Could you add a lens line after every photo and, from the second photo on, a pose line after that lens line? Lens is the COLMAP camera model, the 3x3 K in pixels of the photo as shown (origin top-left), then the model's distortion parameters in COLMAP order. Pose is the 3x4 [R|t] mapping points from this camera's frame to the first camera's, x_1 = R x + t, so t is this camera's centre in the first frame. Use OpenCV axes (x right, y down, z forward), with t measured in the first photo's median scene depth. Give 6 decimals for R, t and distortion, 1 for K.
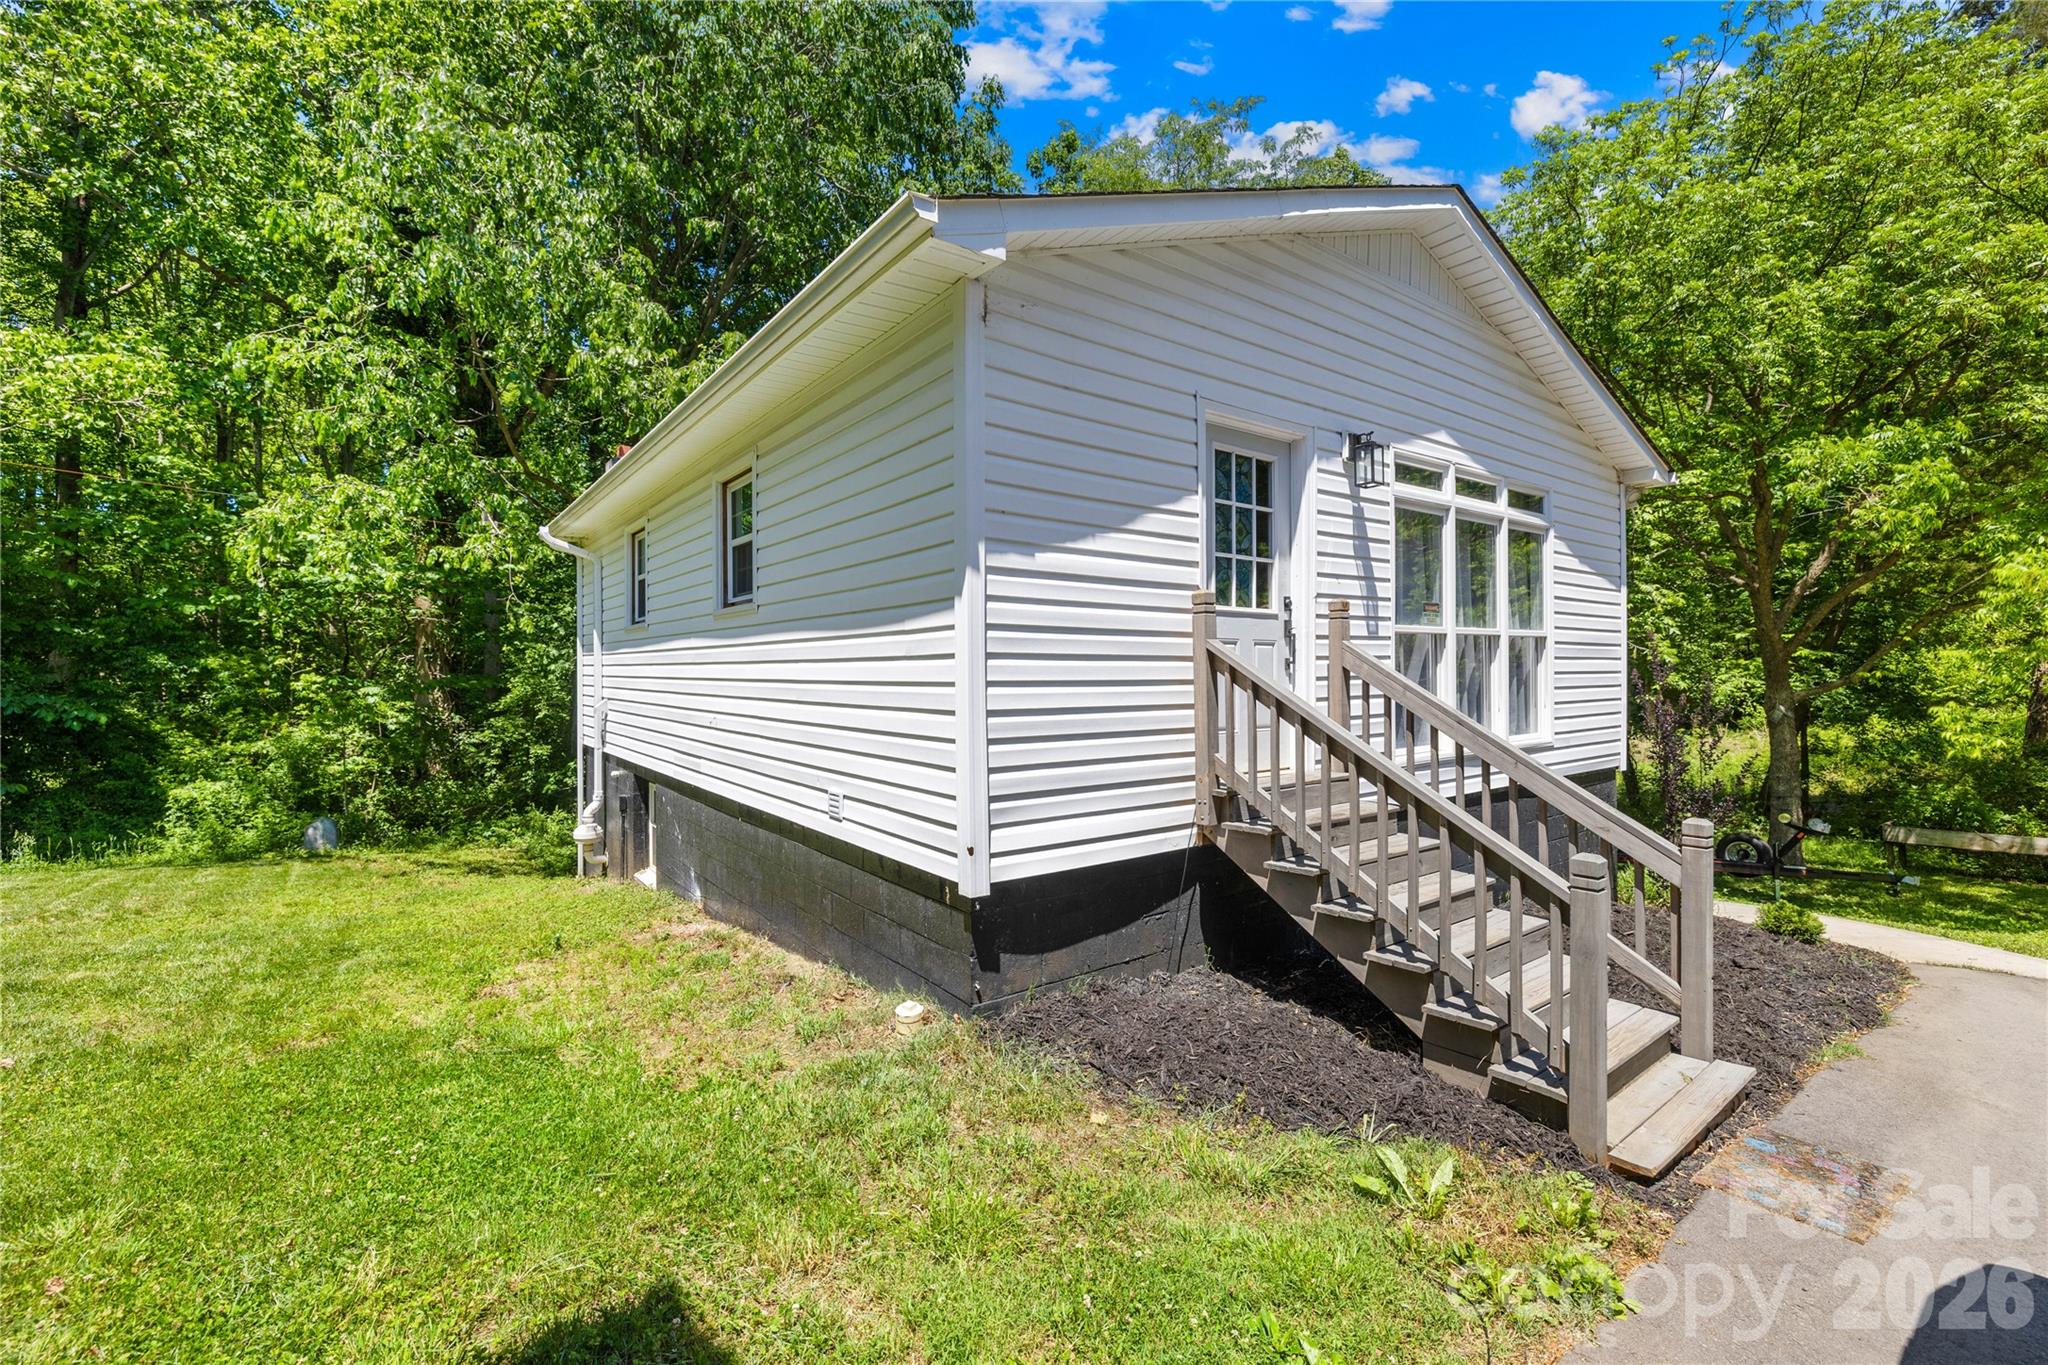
lens RADIAL K [[869.3, 0, 1030.0], [0, 869.3, 675.7], [0, 0, 1]] dist [0.000735, 0.000060]
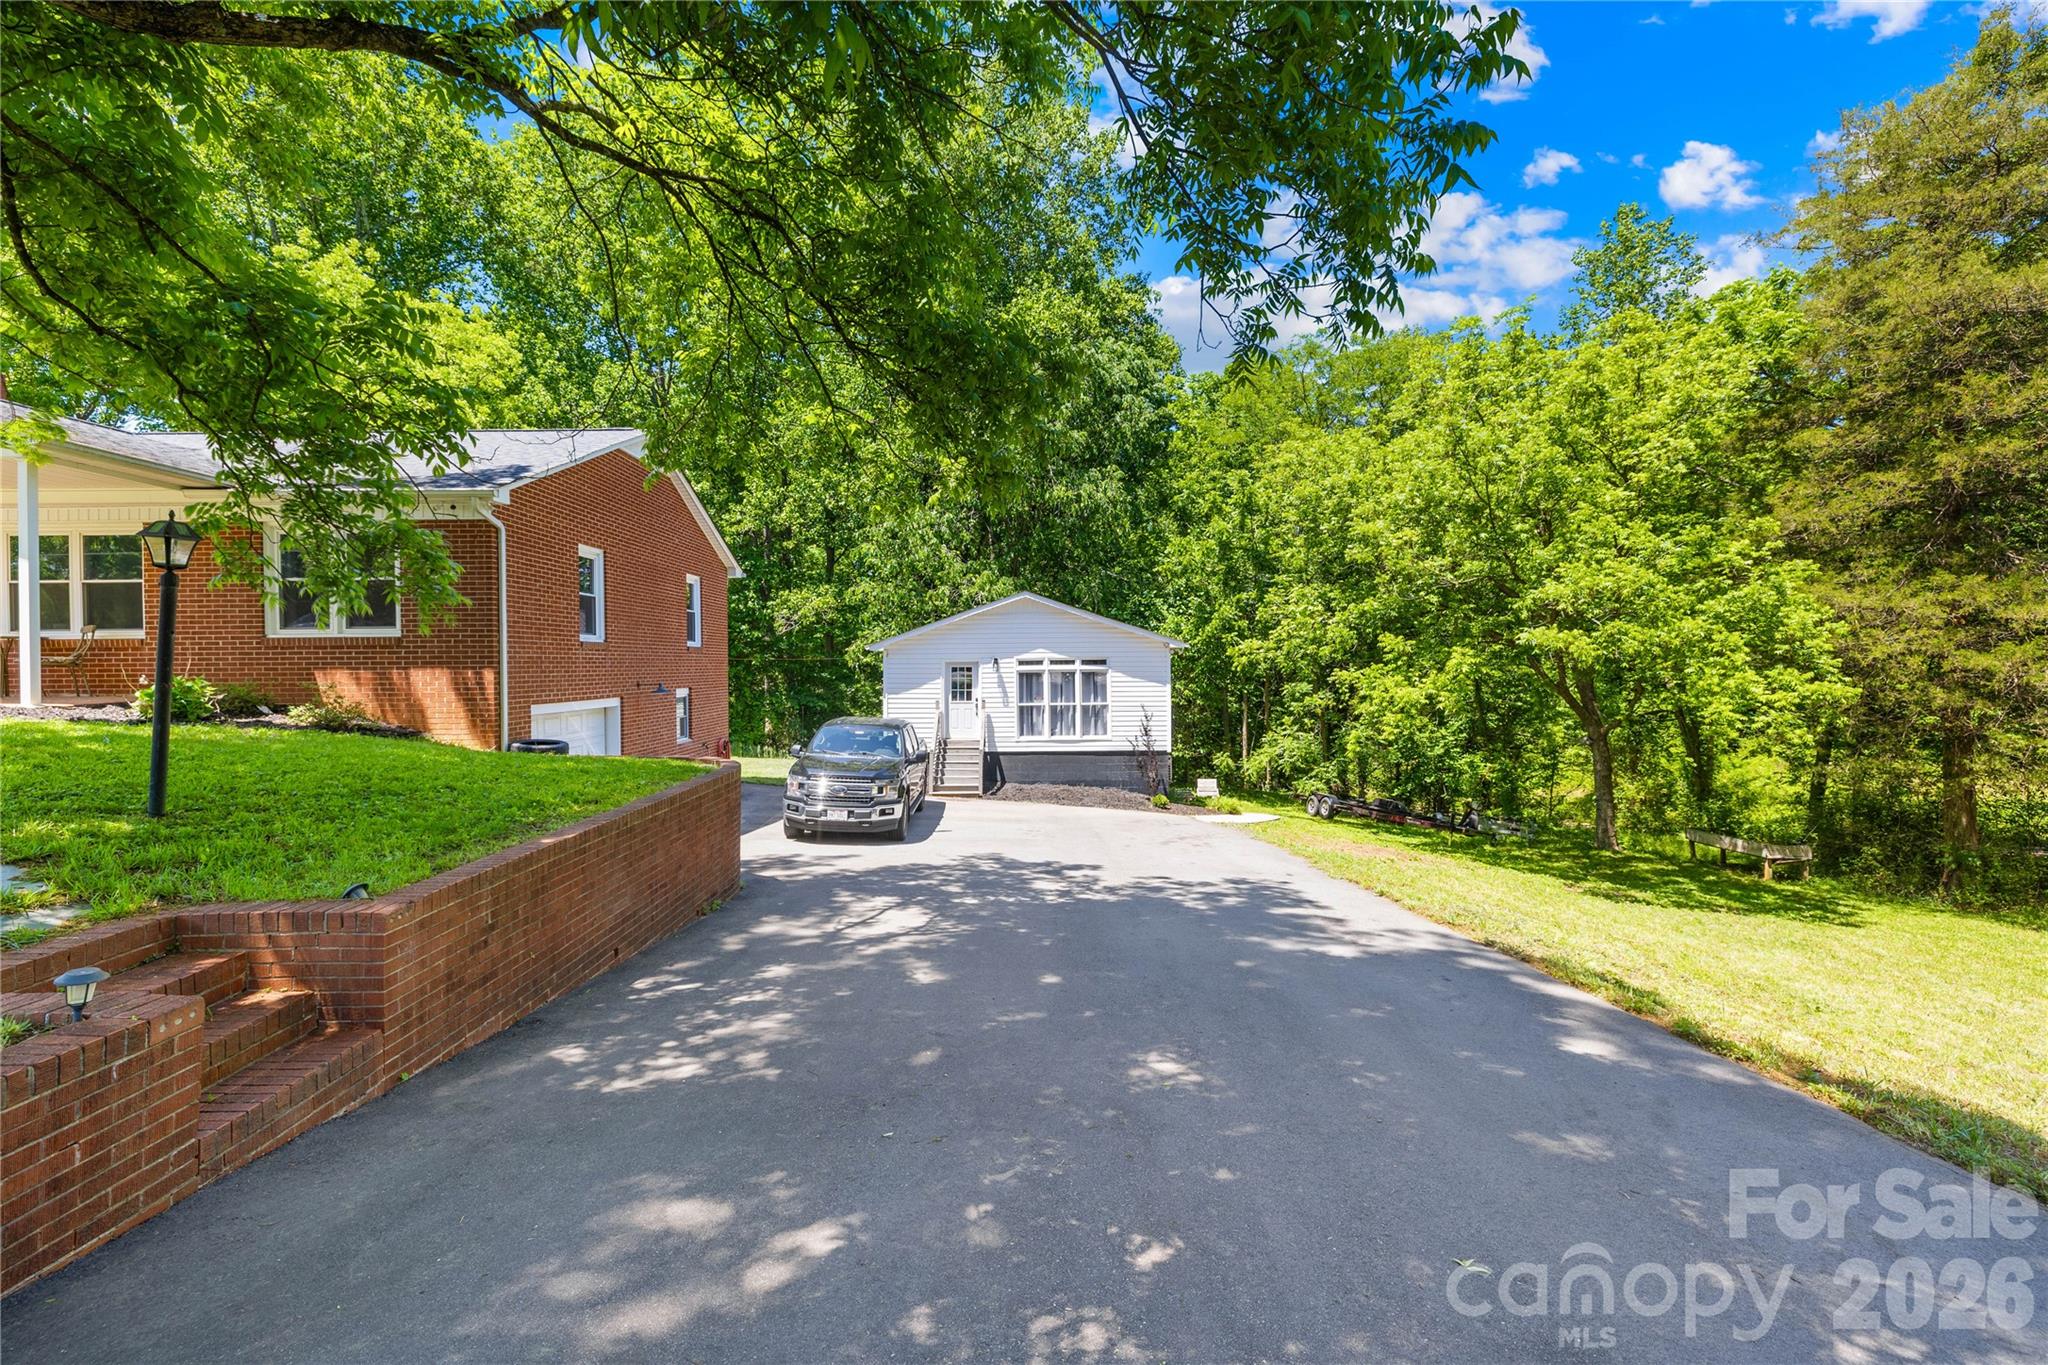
lens RADIAL K [[869.3, 0, 1030.0], [0, 869.3, 675.7], [0, 0, 1]] dist [0.000735, 0.000060]
pose [[0.816585, 0.006732, -0.577186, 2.751312], [-0.002599, 0.999965, 0.007985, -0.219506], [0.577219, -0.005020, 0.816574, -2.145059]]
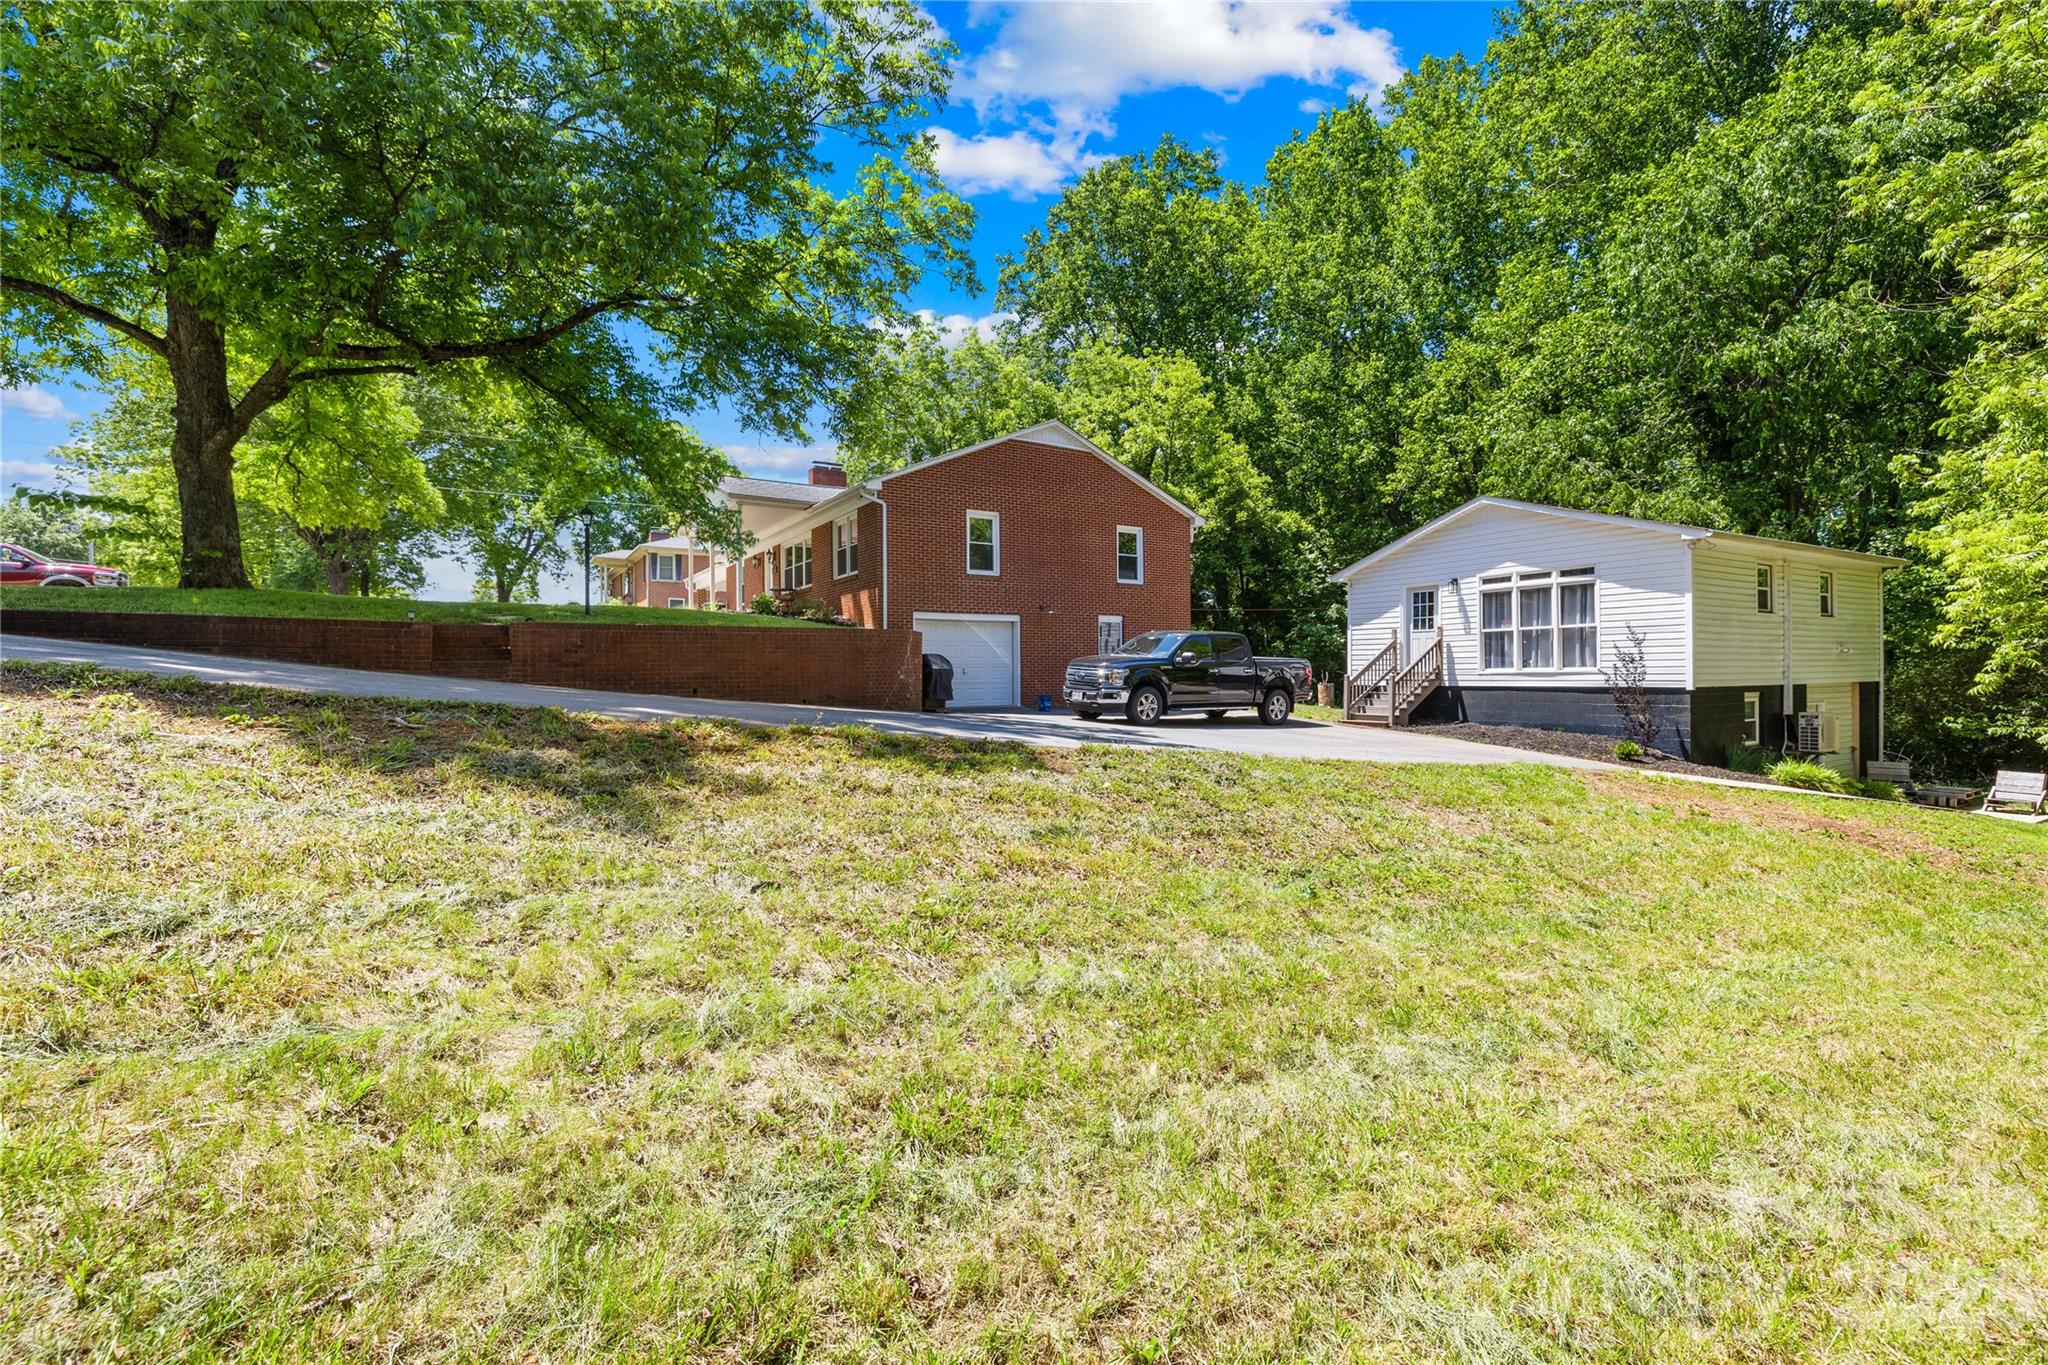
lens RADIAL K [[869.3, 0, 1030.0], [0, 869.3, 675.7], [0, 0, 1]] dist [0.000735, 0.000060]
pose [[-0.097129, 0.004234, -0.995263, 3.925663], [-0.002946, 0.999985, 0.004542, 0.104717], [0.995267, 0.003373, -0.097115, -0.361794]]
